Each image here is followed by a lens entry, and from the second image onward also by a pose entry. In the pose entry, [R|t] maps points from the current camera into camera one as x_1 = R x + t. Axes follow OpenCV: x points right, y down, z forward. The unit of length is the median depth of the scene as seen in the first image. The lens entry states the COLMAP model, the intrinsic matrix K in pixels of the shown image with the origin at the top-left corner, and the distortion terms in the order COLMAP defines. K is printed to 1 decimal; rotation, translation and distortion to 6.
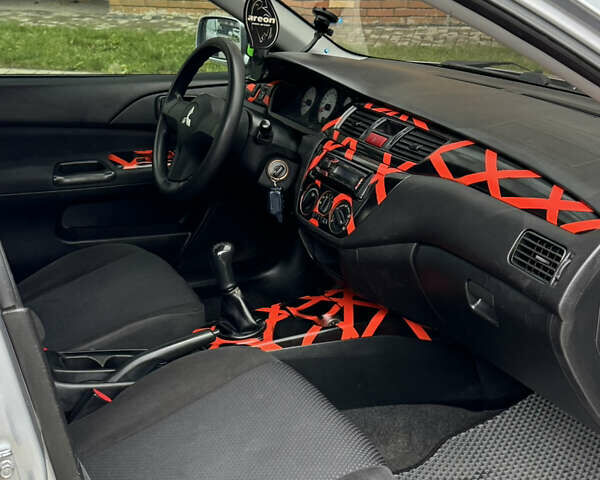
lens RADIAL K [[880.5, 0, 299.2], [0, 880.5, 238.2], [0, 0, 1]] dist [0.114729, 0.000000]
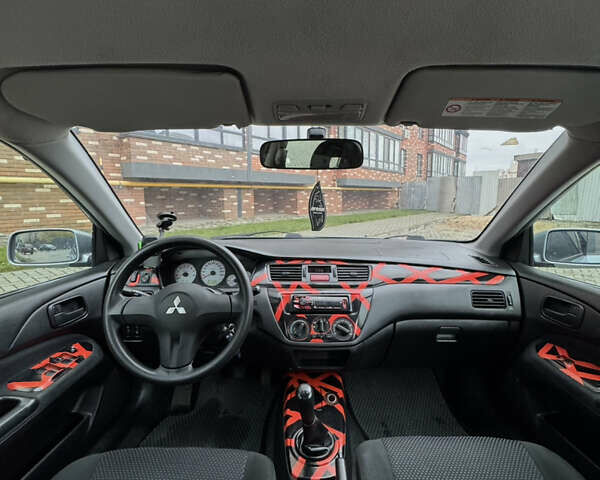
lens RADIAL K [[299.5, 0, 300.4], [0, 299.5, 239.3], [0, 0, 1]] dist [-0.003156, -0.000571]
pose [[0.459188, -0.138334, 0.877502, -0.402019], [0.294821, 0.955546, -0.003639, -0.183120], [-0.837990, 0.260377, 0.479559, 0.711404]]
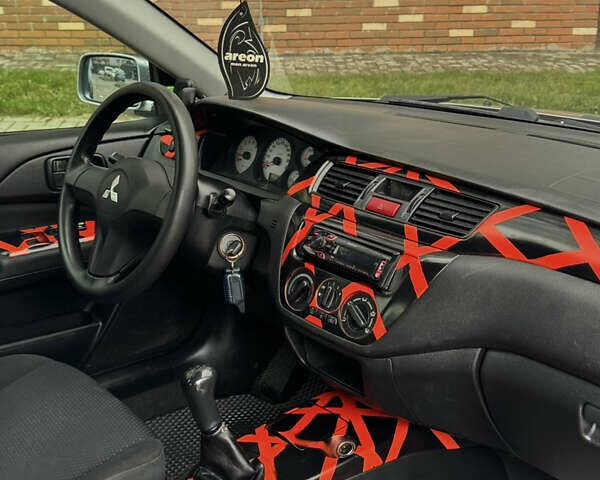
lens RADIAL K [[771.7, 0, 299.8], [0, 771.7, 239.6], [0, 0, 1]] dist [0.115807, 0.000000]
pose [[0.967788, -0.092283, 0.234243, -0.139323], [0.093155, 0.995624, 0.007363, -0.090895], [-0.233897, 0.014695, 0.972150, 0.344659]]
